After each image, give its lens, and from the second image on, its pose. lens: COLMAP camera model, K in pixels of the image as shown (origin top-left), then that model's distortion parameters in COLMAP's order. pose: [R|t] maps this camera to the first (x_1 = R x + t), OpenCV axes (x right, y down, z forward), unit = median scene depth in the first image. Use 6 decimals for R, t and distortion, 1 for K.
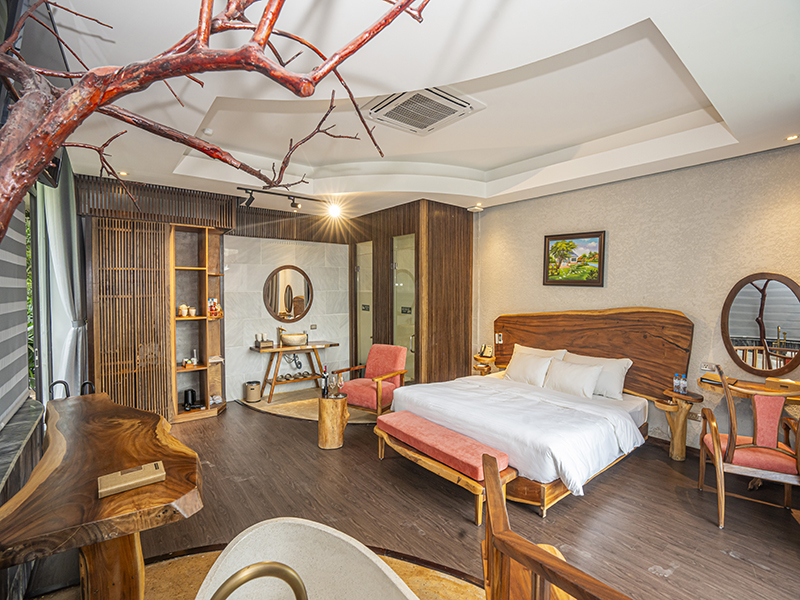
lens RADIAL K [[368.4, 0, 400.0], [0, 368.4, 300.0], [0, 0, 1]] dist [-0.066776, 0.024521]
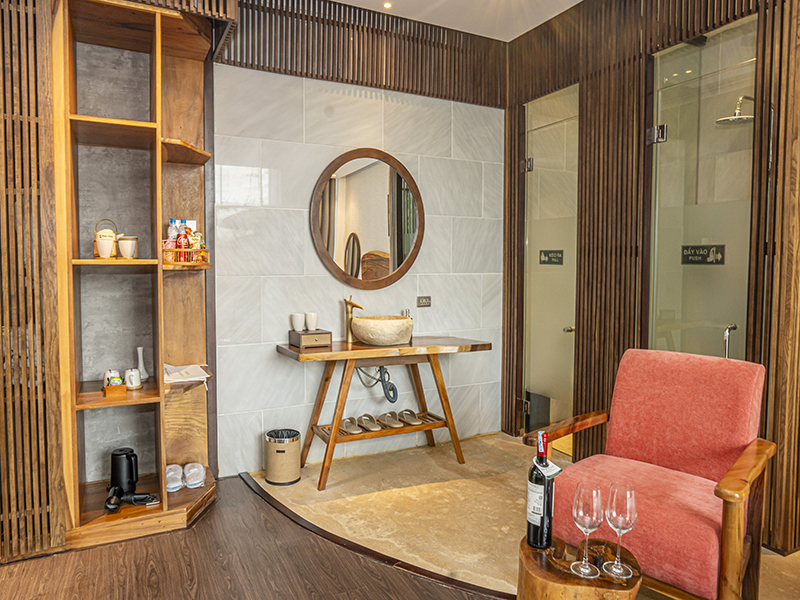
lens RADIAL K [[527.4, 0, 381.4], [0, 527.4, 289.1], [0, 0, 1]] dist [-0.028054, 0.004800]
pose [[0.975067, 0.012593, -0.221551, -0.201017], [-0.009014, 0.999812, 0.017157, 0.065798], [0.221725, -0.014732, 0.974998, 0.541126]]
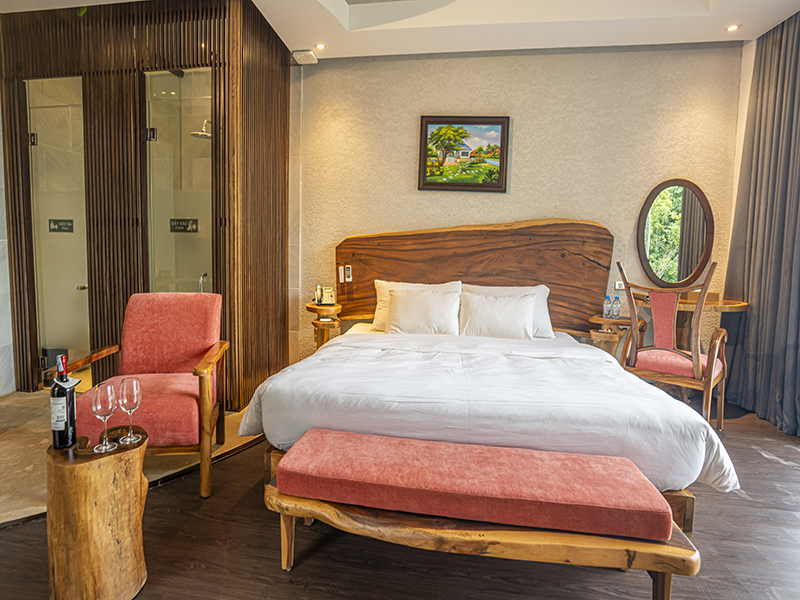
lens RADIAL K [[425.2, 0, 376.3], [0, 425.2, 277.3], [0, 0, 1]] dist [-0.071298, 0.036175]
pose [[0.740462, -0.039538, 0.670935, -0.205341], [0.004879, 0.998558, 0.053461, 0.082310], [-0.672081, -0.036312, 0.739587, 0.486671]]
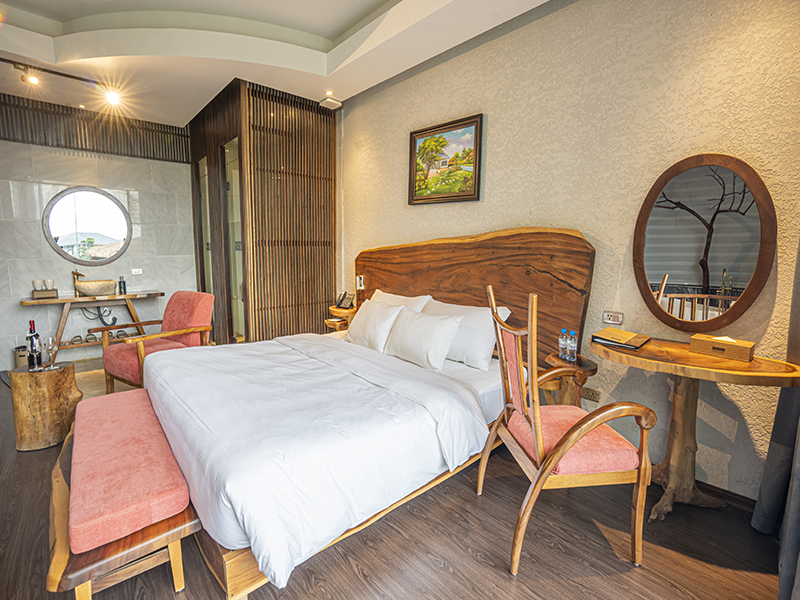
lens RADIAL K [[369.8, 0, 399.8], [0, 369.8, 290.7], [0, 0, 1]] dist [-0.068724, 0.025329]
pose [[0.997212, -0.007524, 0.074241, 0.334746], [0.000911, 0.996057, 0.088708, 0.063225], [-0.074615, -0.088393, 0.993287, 0.298013]]
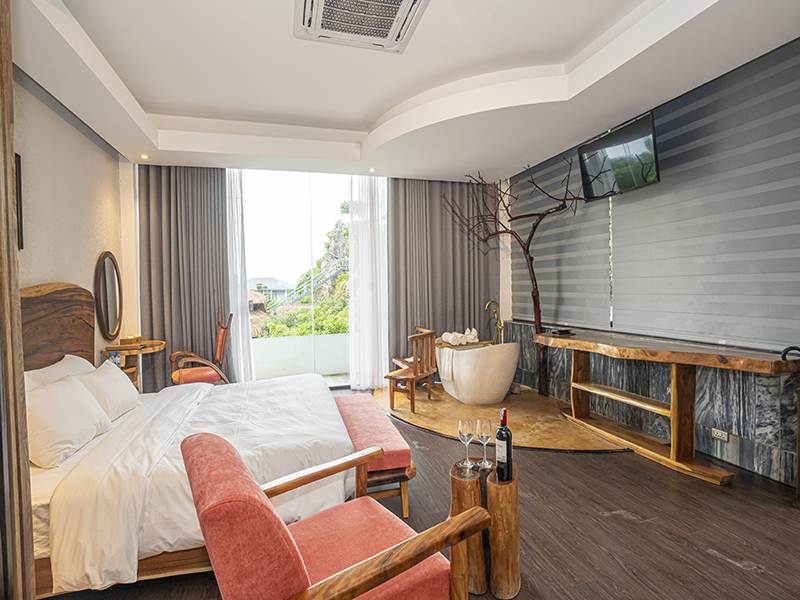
lens RADIAL K [[393.3, 0, 400.0], [0, 393.3, 300.0], [0, 0, 1]] dist [-0.062978, 0.025931]
pose [[-0.927307, 0.007865, 0.374219, -0.224617], [0.031312, 0.997905, 0.056617, 0.027798], [-0.372990, 0.064219, -0.925610, 1.234185]]
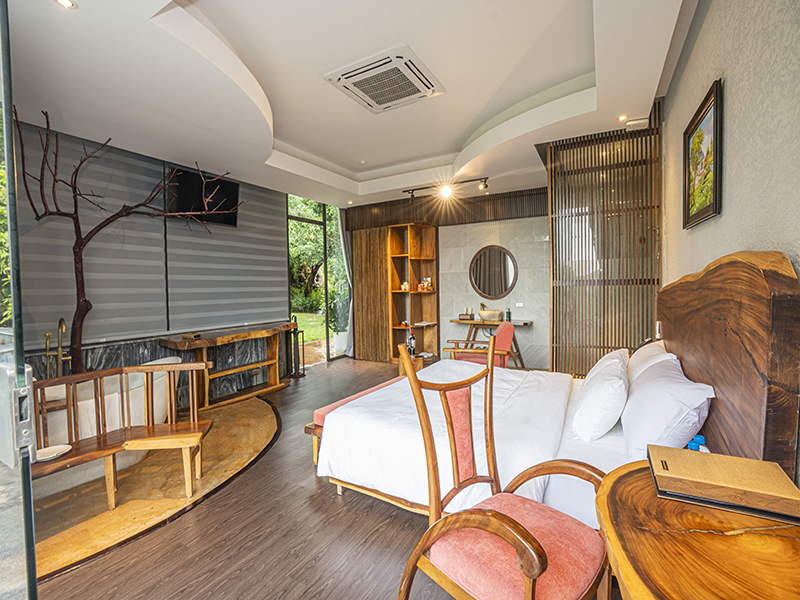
lens RADIAL K [[373.8, 0, 400.0], [0, 373.8, 300.0], [0, 0, 1]] dist [-0.063568, 0.026320]
pose [[0.365670, 0.024415, -0.930424, 0.759483], [-0.003689, 0.999686, 0.024783, 0.048145], [0.930737, -0.005630, 0.365645, 0.458997]]
